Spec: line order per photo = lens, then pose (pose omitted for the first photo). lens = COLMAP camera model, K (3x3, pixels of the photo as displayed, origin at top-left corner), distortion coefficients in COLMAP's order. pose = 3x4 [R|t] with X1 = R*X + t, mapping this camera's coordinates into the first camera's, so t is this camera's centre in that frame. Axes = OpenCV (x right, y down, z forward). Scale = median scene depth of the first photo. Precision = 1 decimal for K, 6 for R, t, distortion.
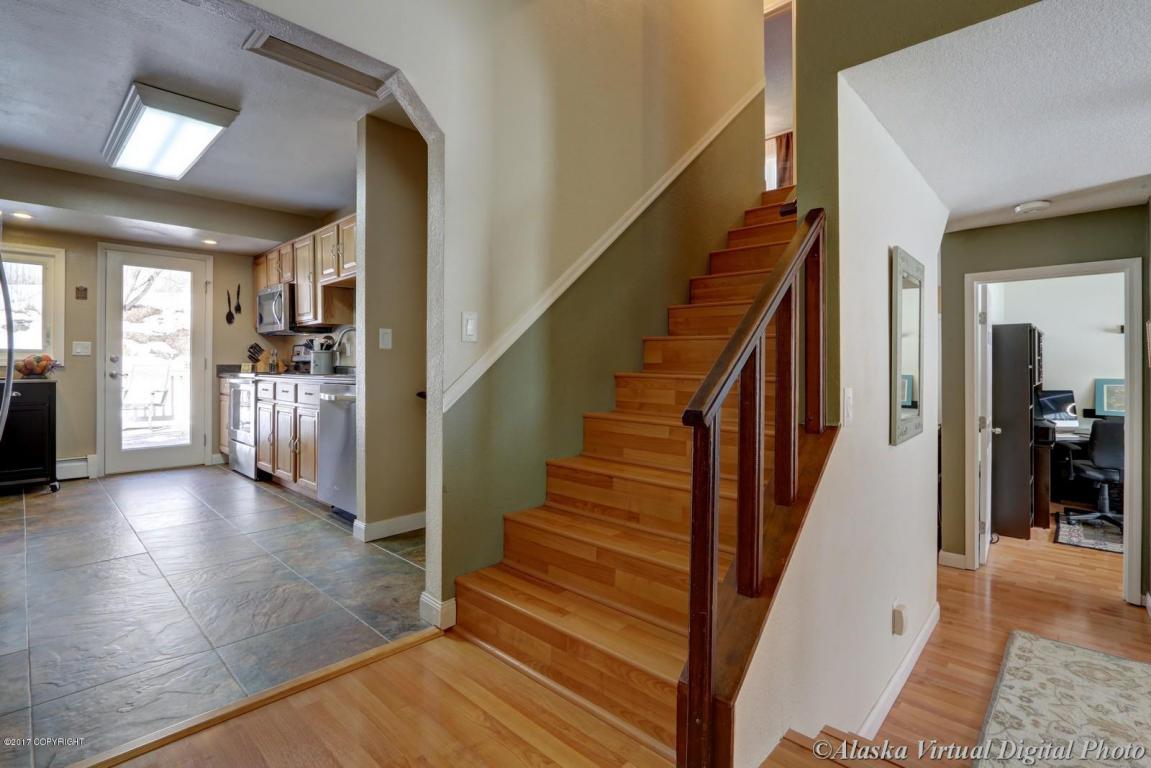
lens RADIAL K [[538.2, 0, 573.6], [0, 538.2, 364.8], [0, 0, 1]] dist [-0.016968, 0.000602]
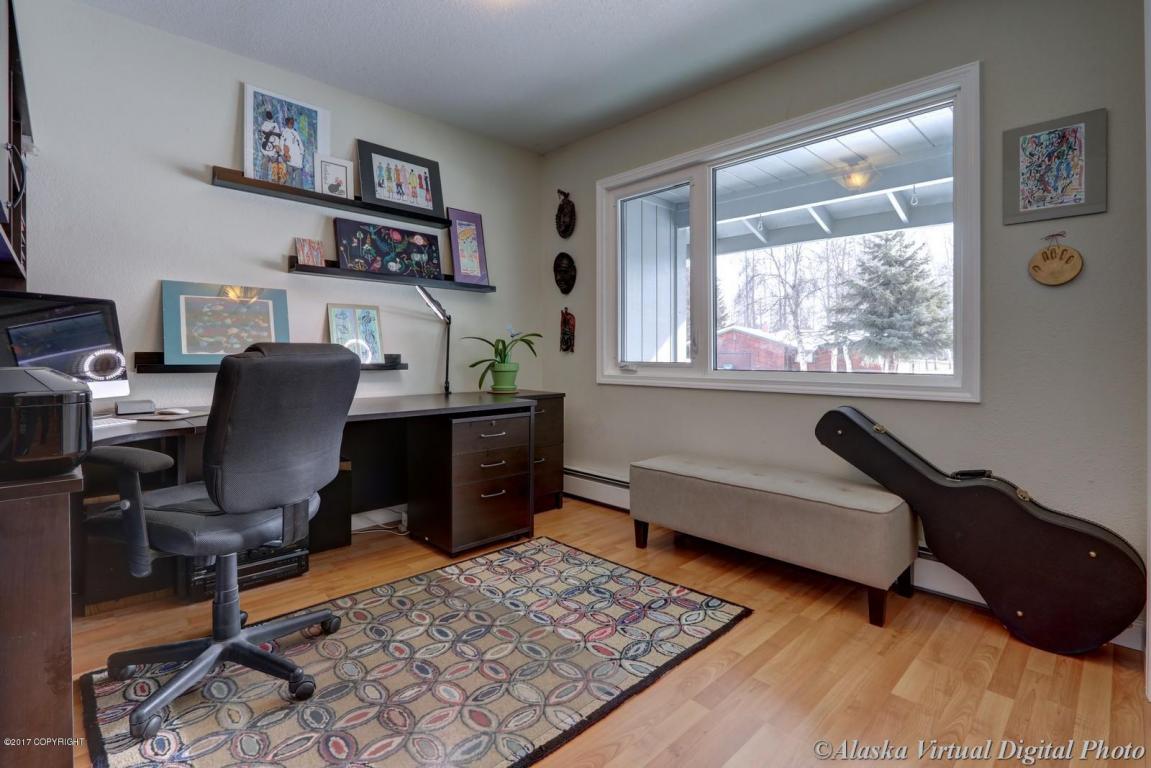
lens RADIAL K [[538.1, 0, 573.4], [0, 538.1, 352.9], [0, 0, 1]] dist [-0.011237, 0.000642]
pose [[0.043451, -0.002094, 0.999053, 0.678084], [0.002431, 0.999995, 0.001990, 0.099535], [-0.999053, 0.002342, 0.043456, 0.771915]]
